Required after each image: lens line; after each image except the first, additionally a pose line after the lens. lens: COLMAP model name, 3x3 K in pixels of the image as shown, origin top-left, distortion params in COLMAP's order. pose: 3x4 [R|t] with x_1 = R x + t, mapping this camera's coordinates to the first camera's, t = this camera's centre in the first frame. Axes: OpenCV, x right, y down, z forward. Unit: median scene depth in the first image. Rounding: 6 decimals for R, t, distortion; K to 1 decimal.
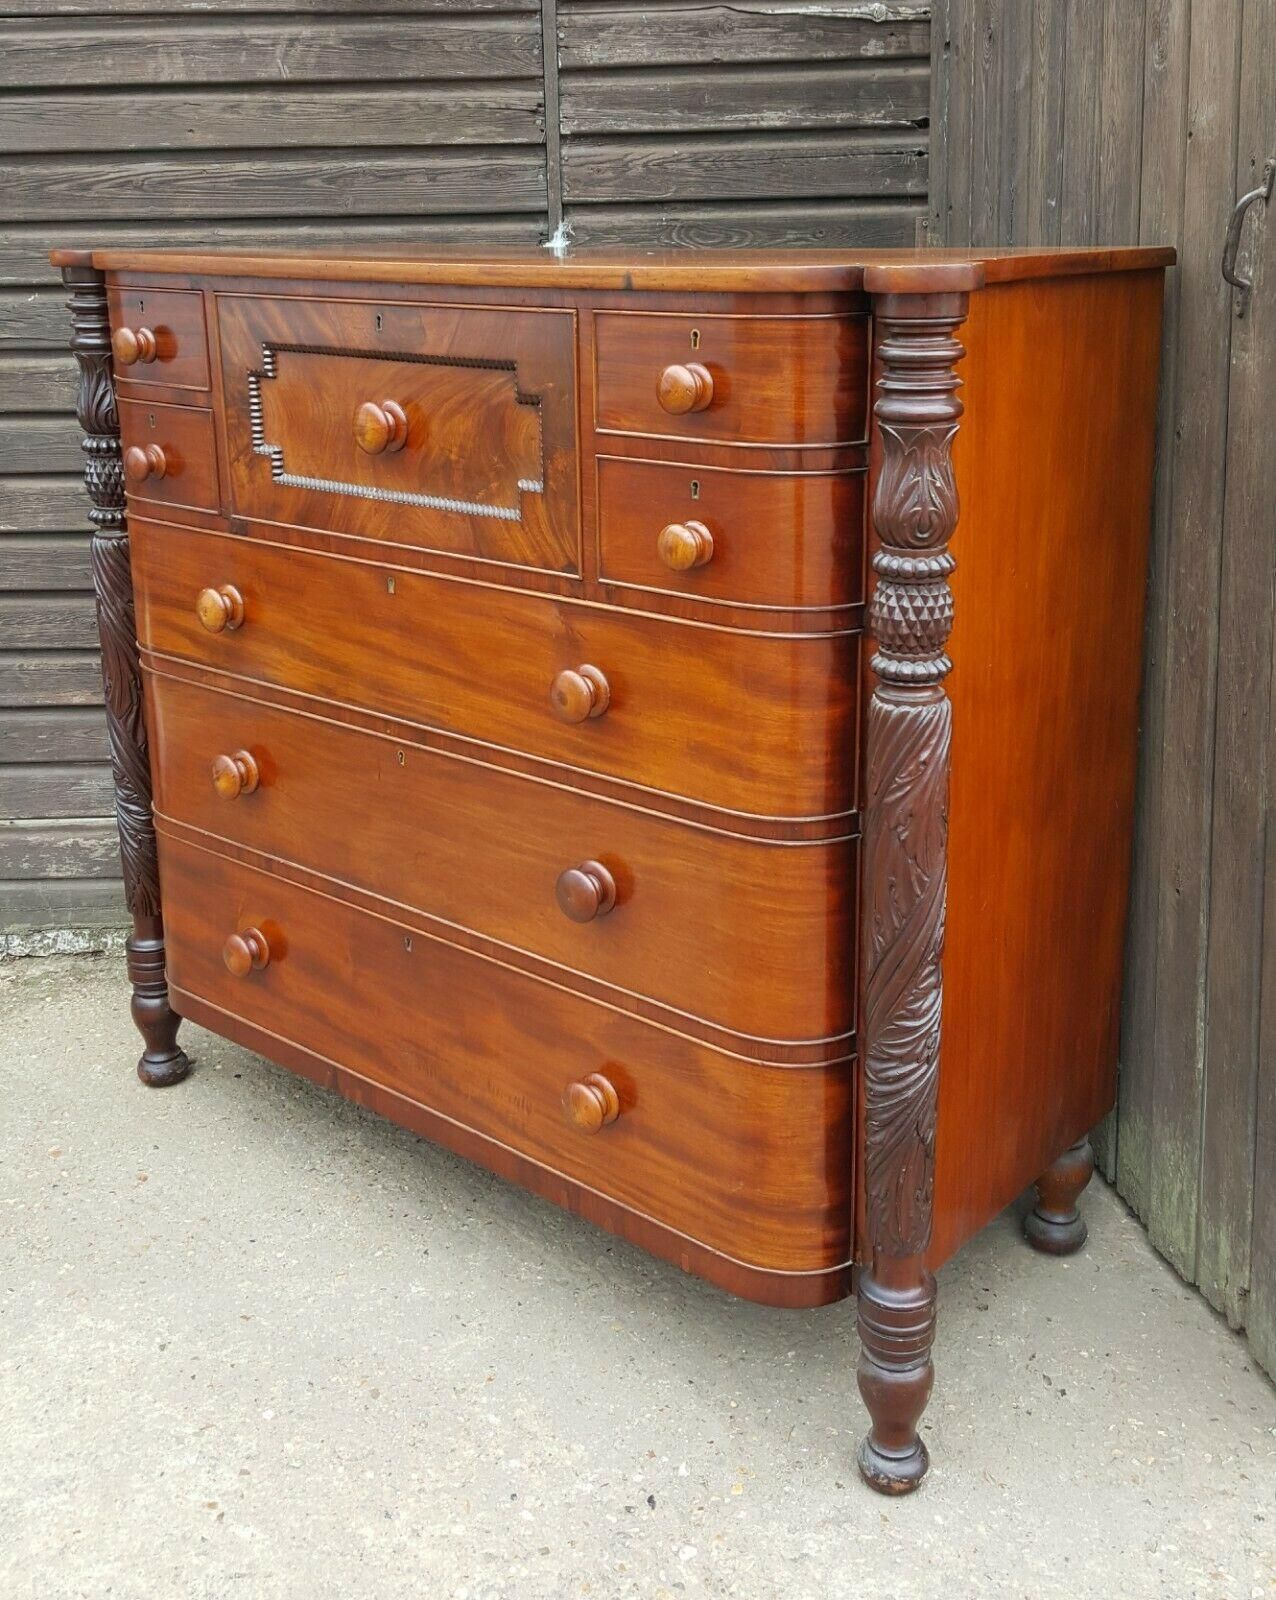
lens RADIAL K [[1700.9, 0, 626.5], [0, 1700.9, 631.8], [0, 0, 1]] dist [0.090173, 0.000000]
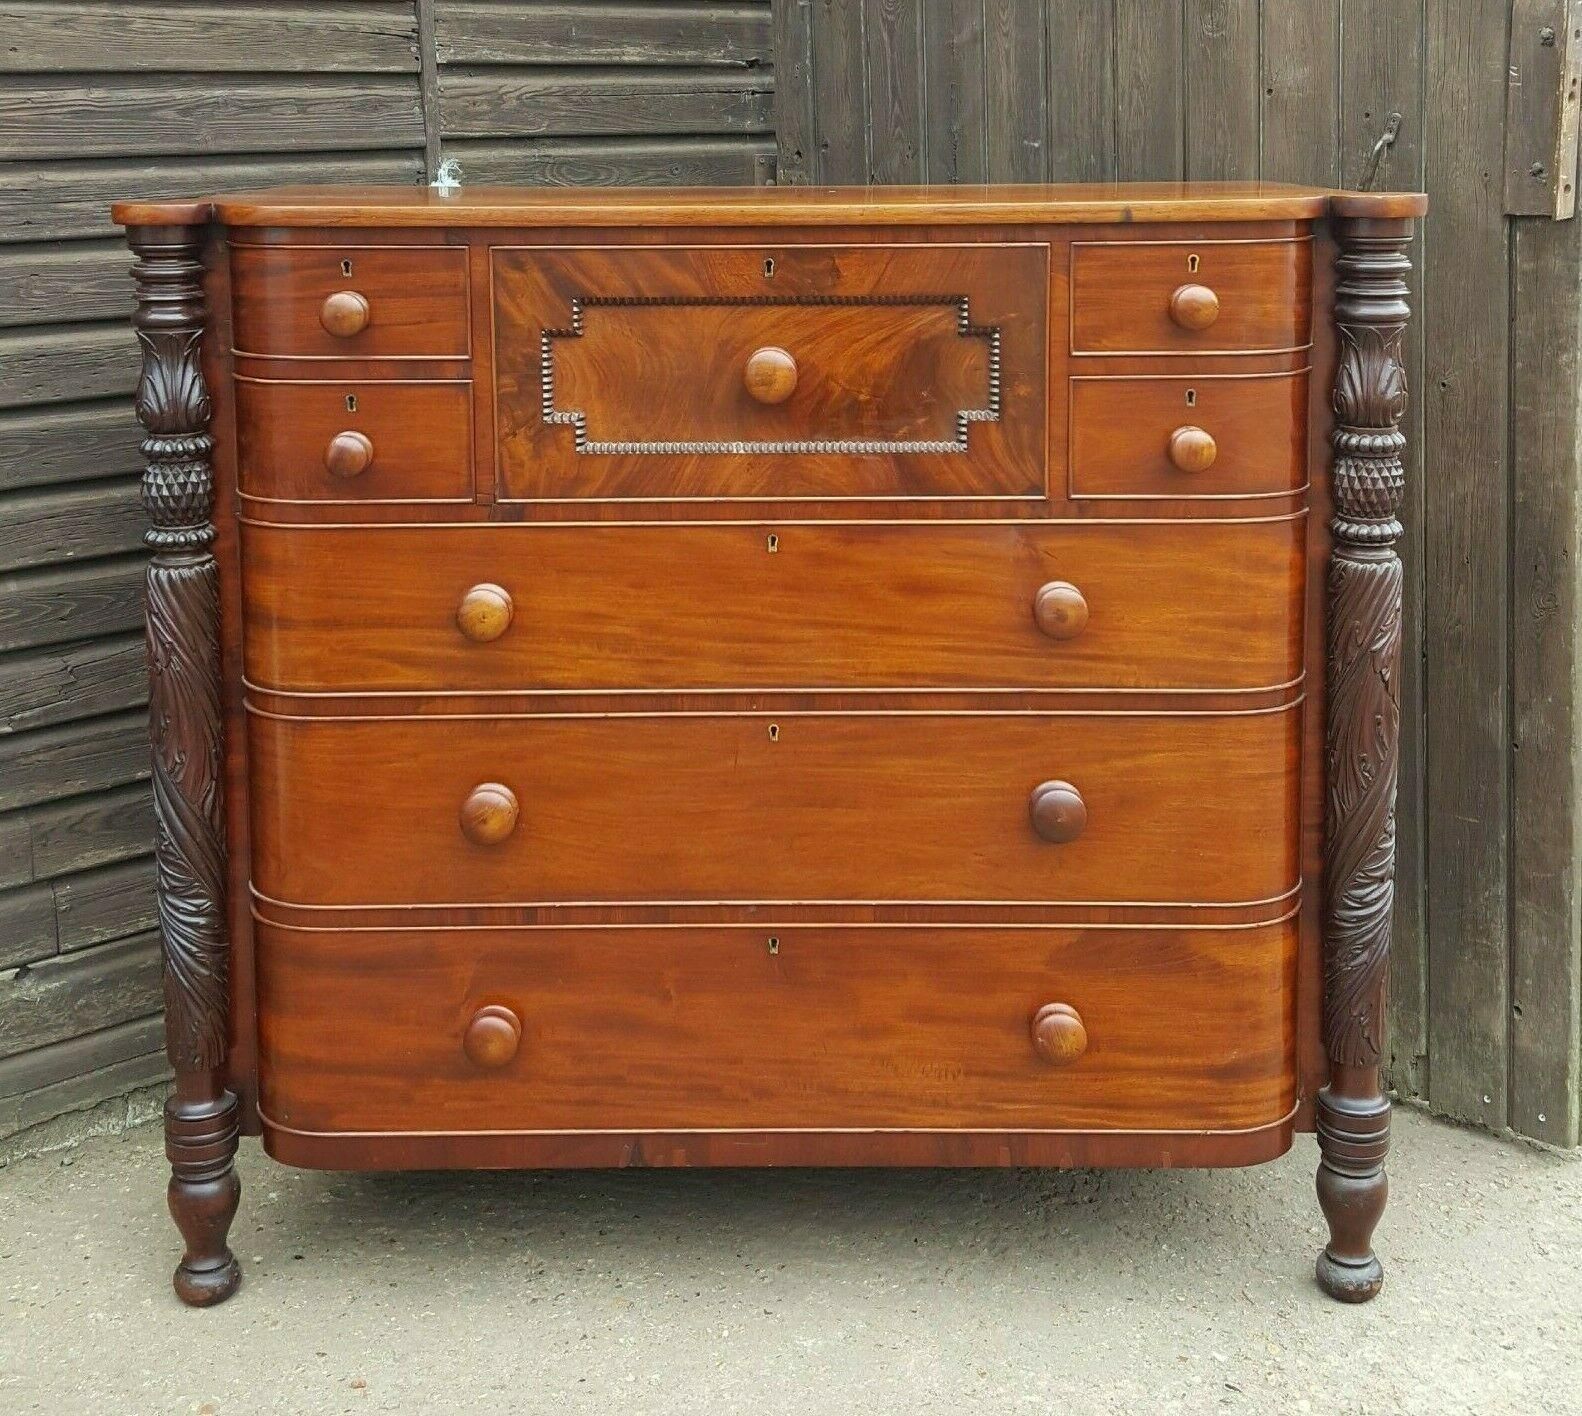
lens RADIAL K [[2130.9, 0, 813.4], [0, 2130.9, 403.4], [0, 0, 1]] dist [0.114973, 0.000000]
pose [[0.760948, -0.082624, 0.643531, -0.884763], [0.156461, 0.985955, -0.058420, -0.031999], [-0.629665, 0.145142, 0.763188, 0.085513]]
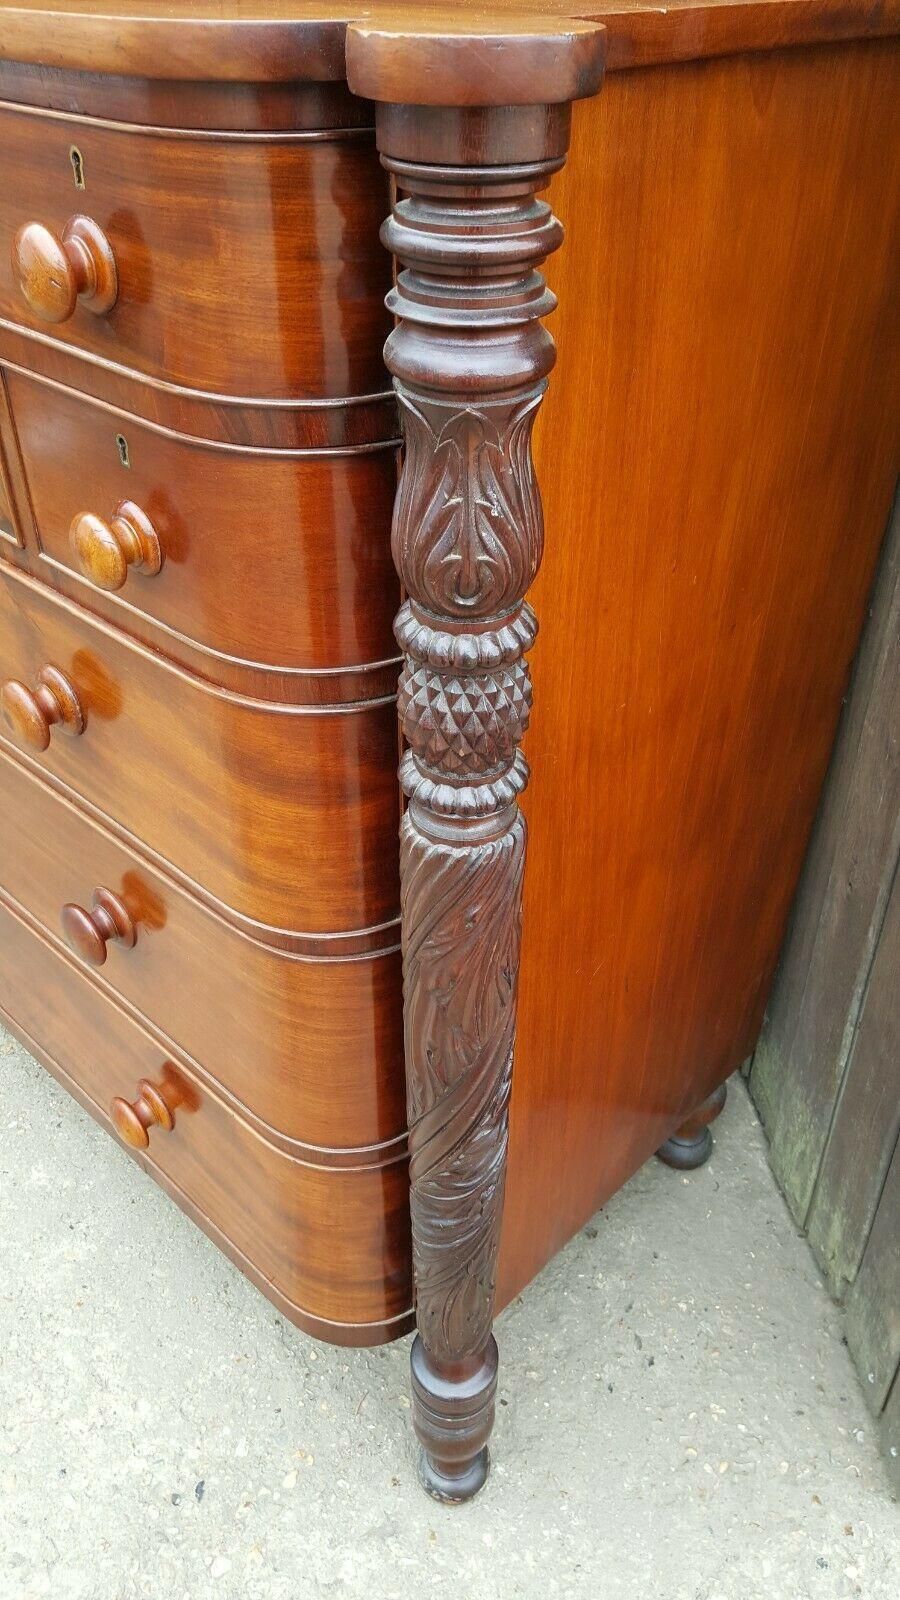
lens RADIAL K [[1189.4, 0, 443.6], [0, 1189.4, 788.6], [0, 0, 1]] dist [0.092096, -0.115940]
pose [[0.998009, 0.049310, -0.039332, 0.147786], [-0.030571, 0.923582, 0.382181, -0.118691], [0.055172, -0.380218, 0.923250, 0.495757]]
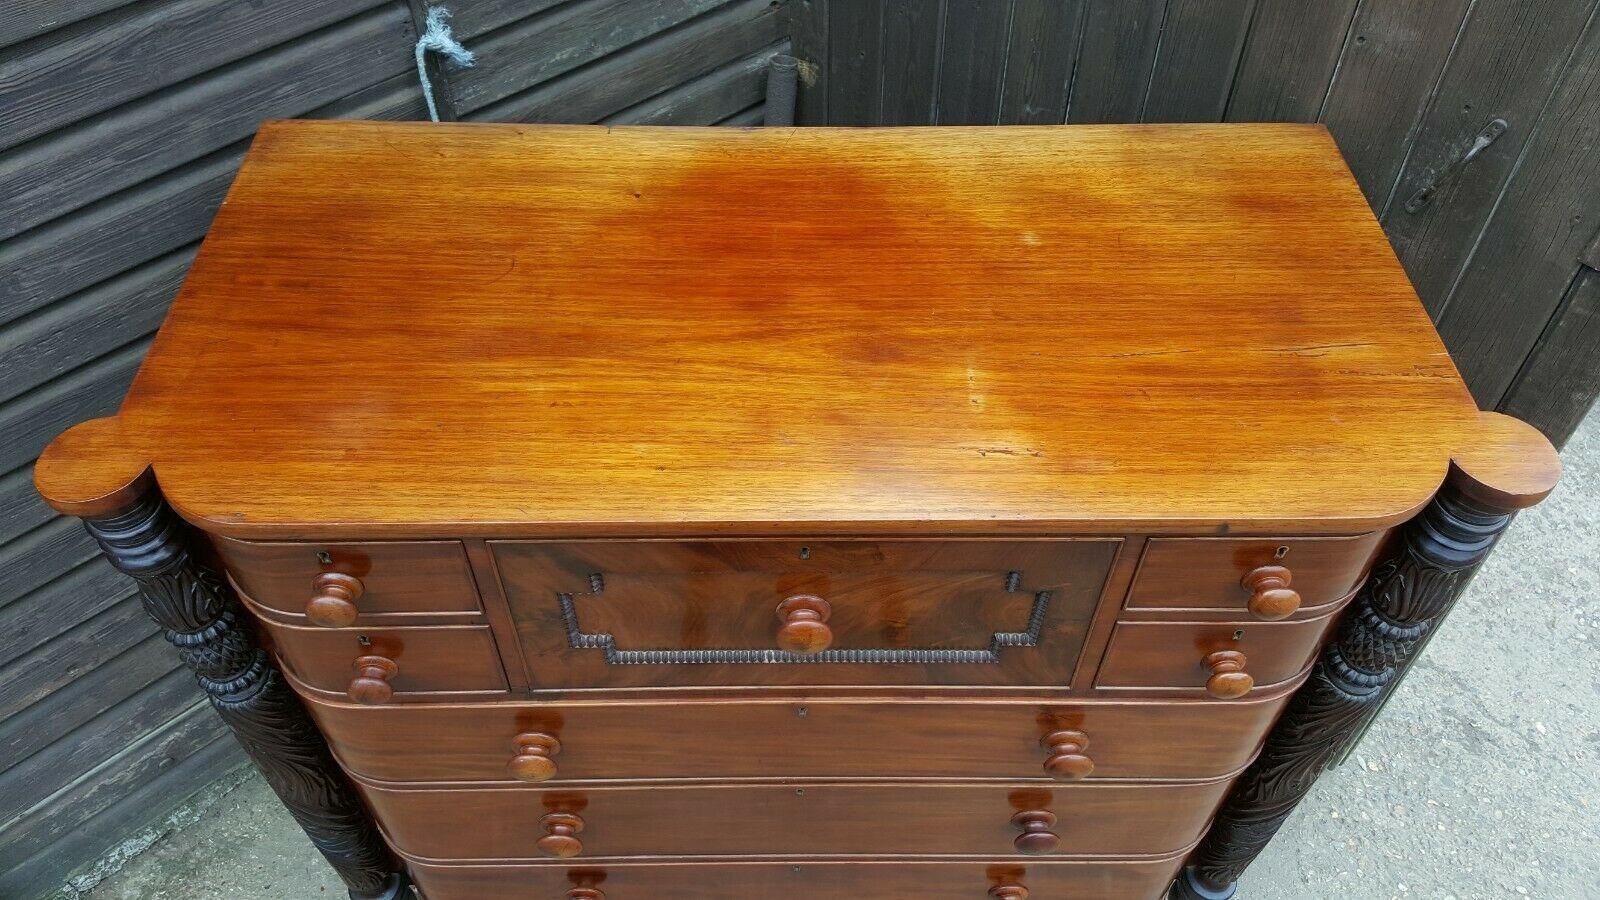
lens RADIAL K [[1189.4, 0, 807.2], [0, 1189.4, 439.8], [0, 0, 1]] dist [0.092096, -0.115940]
pose [[0.750411, -0.479677, 0.454745, -0.381026], [0.139716, 0.787564, 0.600186, -0.573807], [-0.646036, -0.386851, 0.658015, 0.620930]]
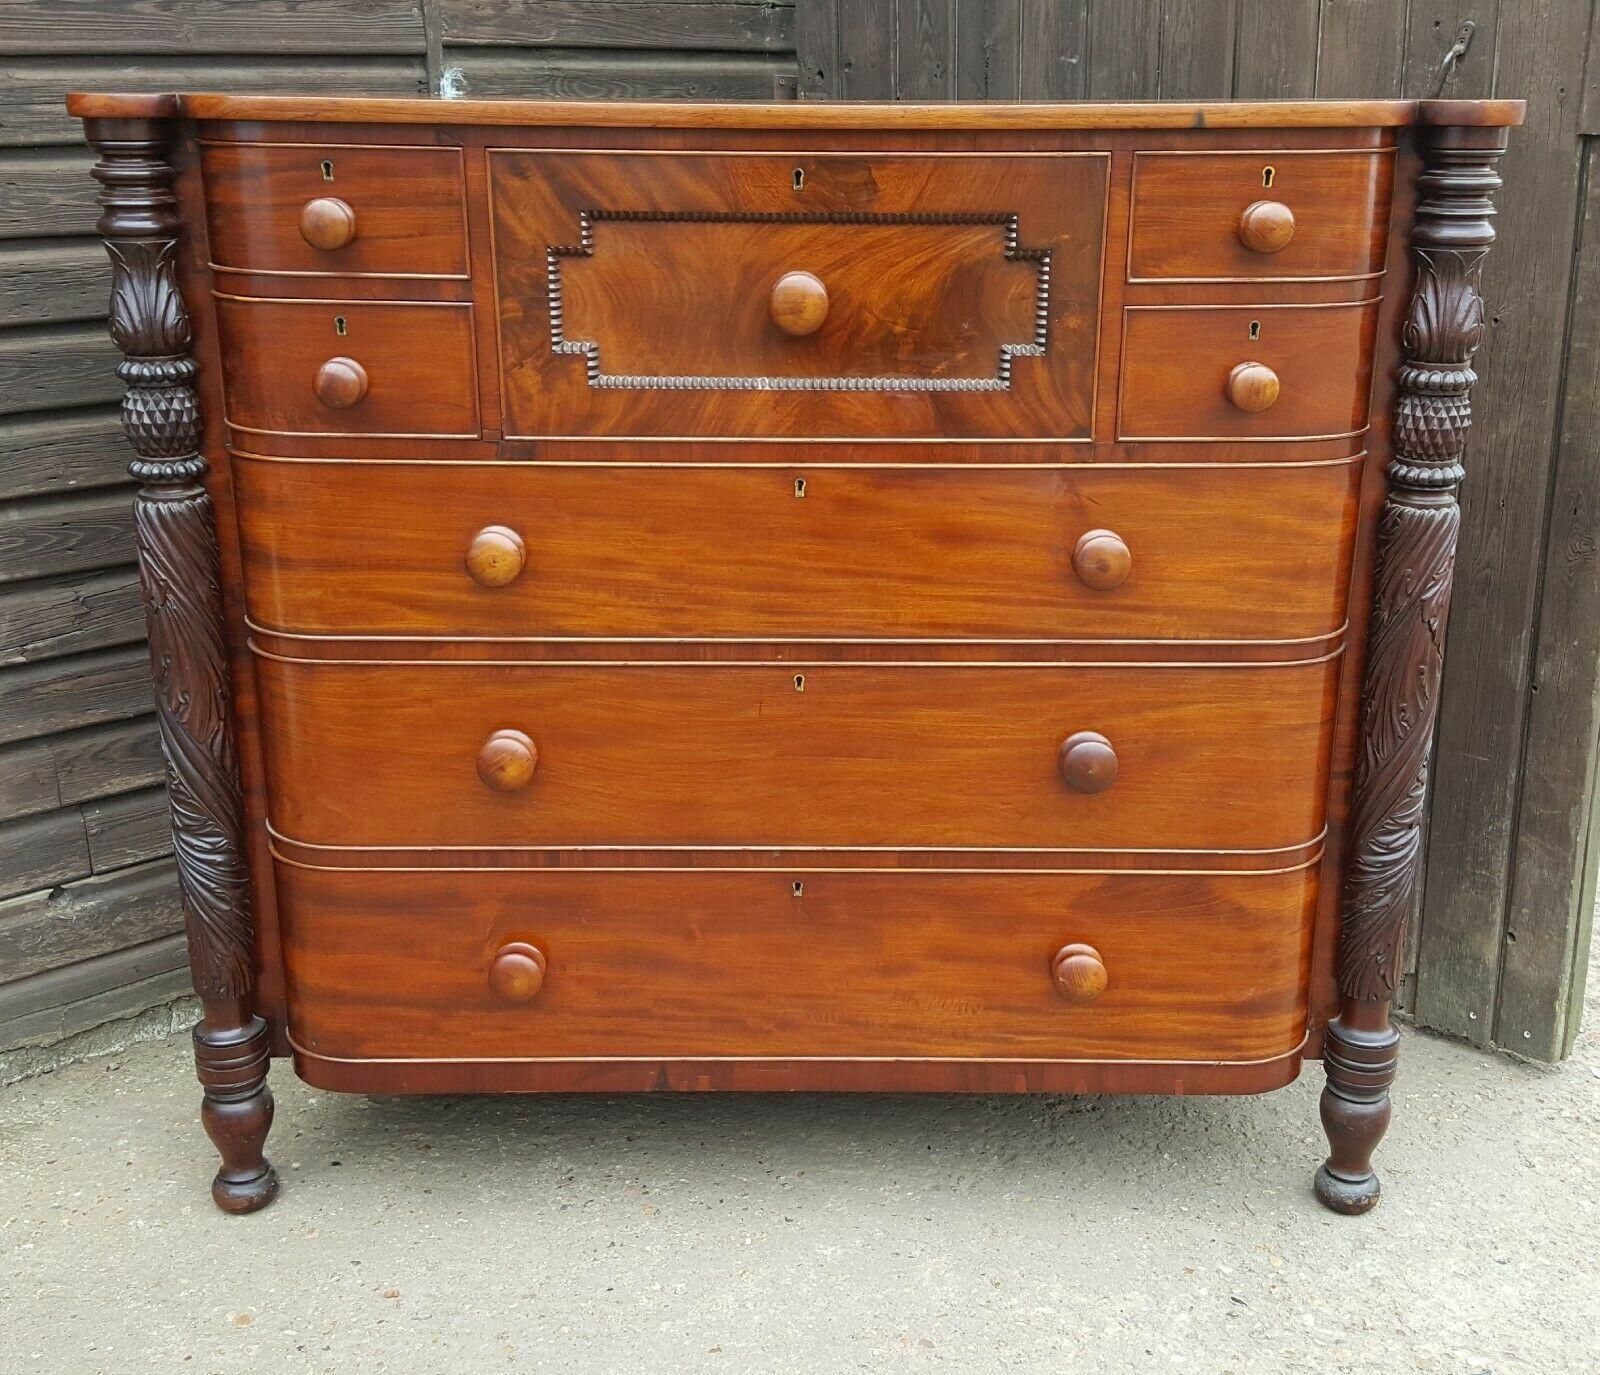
lens RADIAL K [[1843.1, 0, 837.6], [0, 1843.1, 686.9], [0, 0, 1]] dist [0.082216, 0.000000]
pose [[0.753205, -0.191195, 0.629386, -0.757266], [0.147002, 0.981552, 0.122254, -0.039943], [-0.641150, 0.000439, 0.767416, 0.263757]]
